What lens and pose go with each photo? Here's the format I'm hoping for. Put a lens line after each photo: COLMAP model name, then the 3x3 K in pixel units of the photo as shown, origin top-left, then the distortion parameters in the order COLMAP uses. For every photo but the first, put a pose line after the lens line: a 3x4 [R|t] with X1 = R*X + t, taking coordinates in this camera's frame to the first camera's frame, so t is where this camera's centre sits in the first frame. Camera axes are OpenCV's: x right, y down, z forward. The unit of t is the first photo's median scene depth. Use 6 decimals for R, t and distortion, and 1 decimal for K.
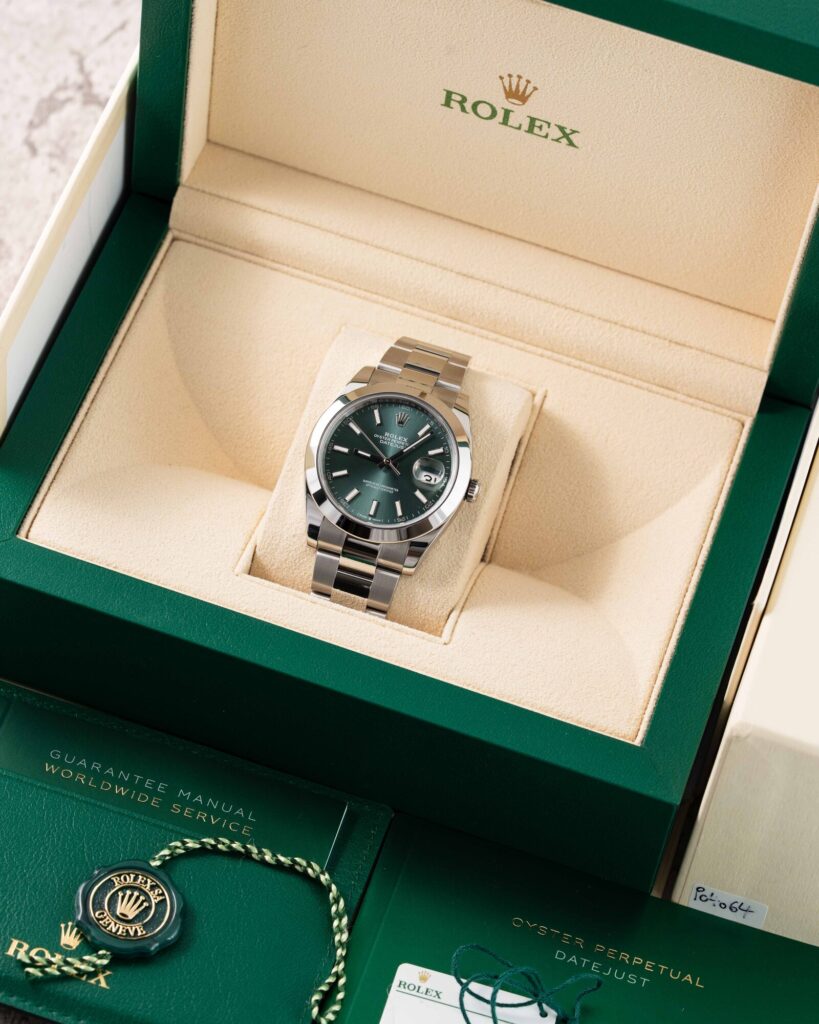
lens RADIAL K [[4394.0, 0, 409.5], [0, 4394.0, 512.0], [0, 0, 1]] dist [-0.012298, -2.992514]
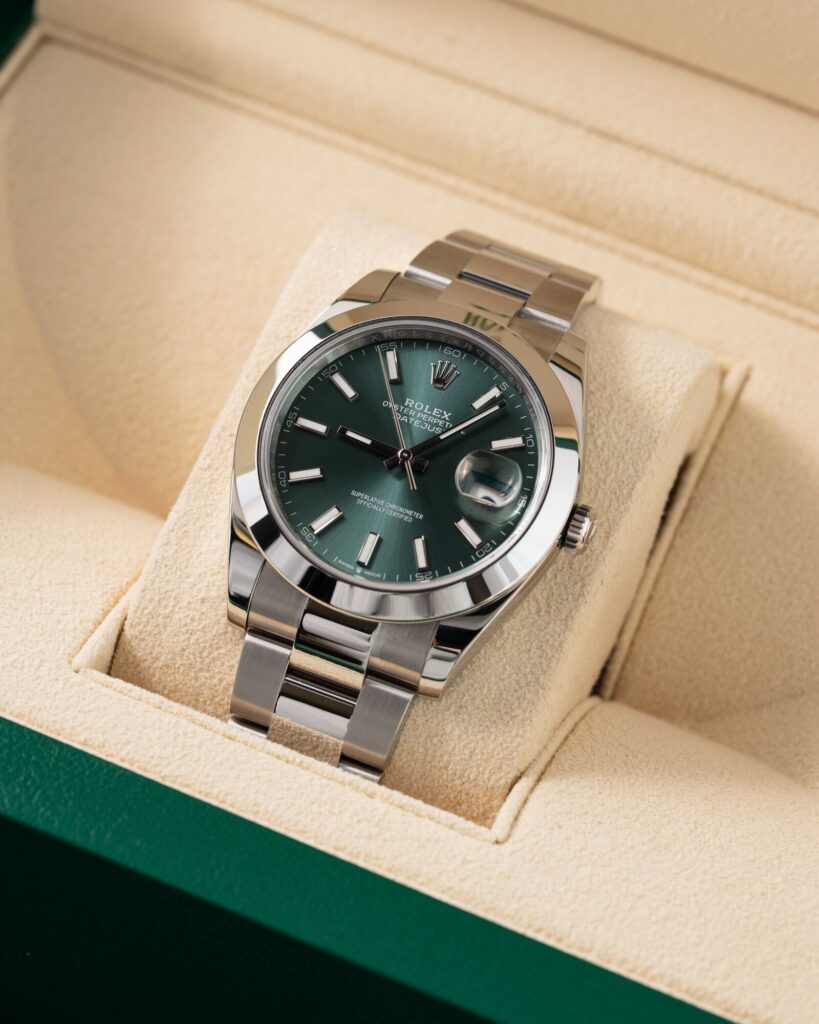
lens RADIAL K [[4394.0, 0, 409.5], [0, 4394.0, 512.0], [0, 0, 1]] dist [-0.012298, -2.992514]
pose [[0.995792, 0.064900, -0.064704, 0.026782], [-0.071004, 0.992750, -0.096979, 0.040862], [0.057941, 0.101165, 0.993181, 0.520209]]
